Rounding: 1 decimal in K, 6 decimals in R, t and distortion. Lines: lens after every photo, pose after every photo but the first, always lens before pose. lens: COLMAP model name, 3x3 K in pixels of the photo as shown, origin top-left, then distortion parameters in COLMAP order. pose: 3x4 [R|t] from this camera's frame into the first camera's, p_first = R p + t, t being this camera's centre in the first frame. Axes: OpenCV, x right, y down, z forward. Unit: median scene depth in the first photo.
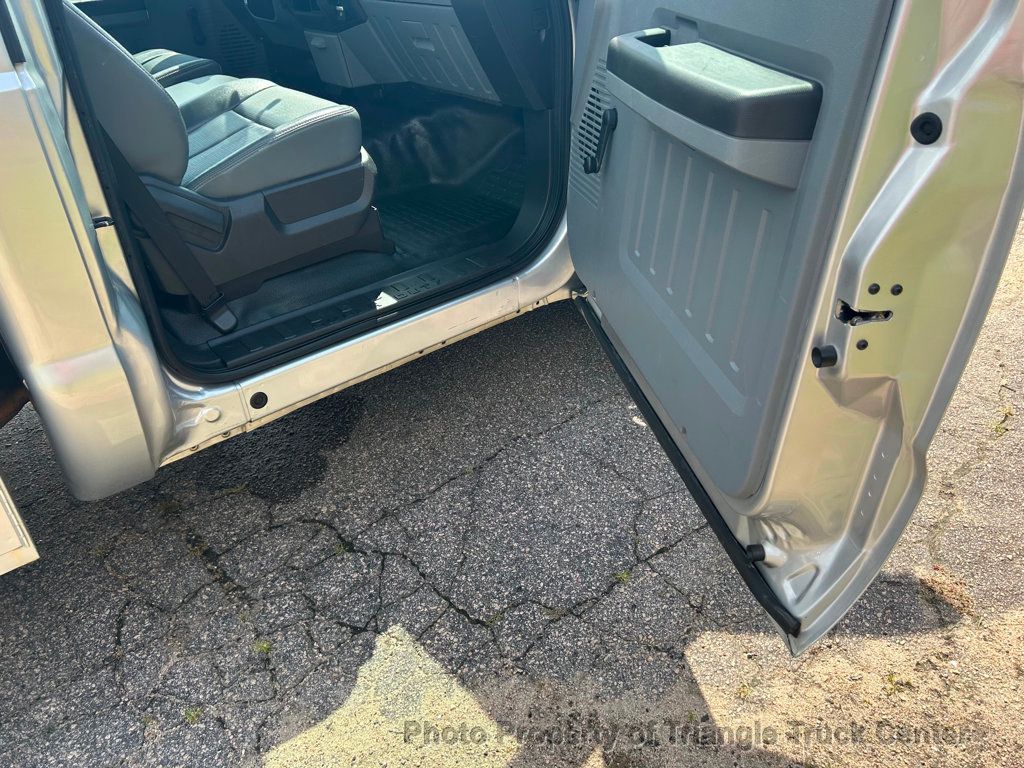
lens RADIAL K [[772.6, 0, 512.0], [0, 772.6, 384.0], [0, 0, 1]] dist [0.063915, -0.079073]
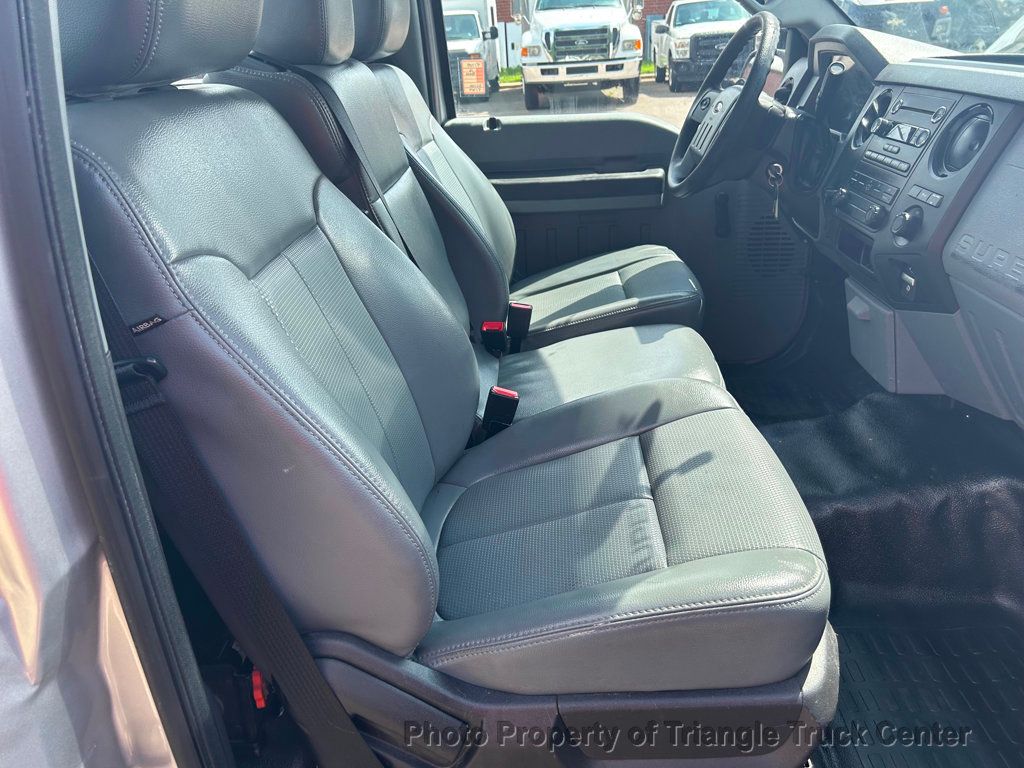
lens RADIAL K [[772.6, 0, 512.0], [0, 772.6, 384.0], [0, 0, 1]] dist [0.063915, -0.079073]
pose [[0.746293, 0.279132, -0.604261, -0.072003], [-0.339434, 0.940507, 0.015239, -0.301112], [0.572565, 0.193734, 0.796640, 0.387428]]
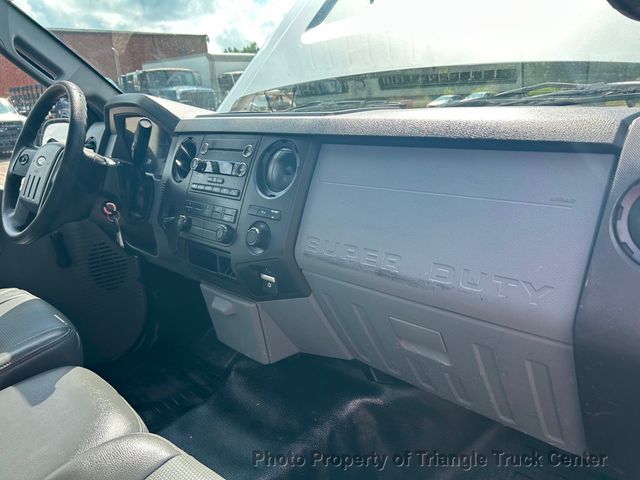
lens RADIAL K [[485.7, 0, 313.4], [0, 485.7, 240.0], [0, 0, 1]] dist [0.057841, -0.068583]
pose [[0.996441, -0.028134, 0.079462, -0.197222], [0.049359, 0.958892, -0.279446, -0.362595], [-0.068334, 0.282373, 0.956868, 0.540177]]
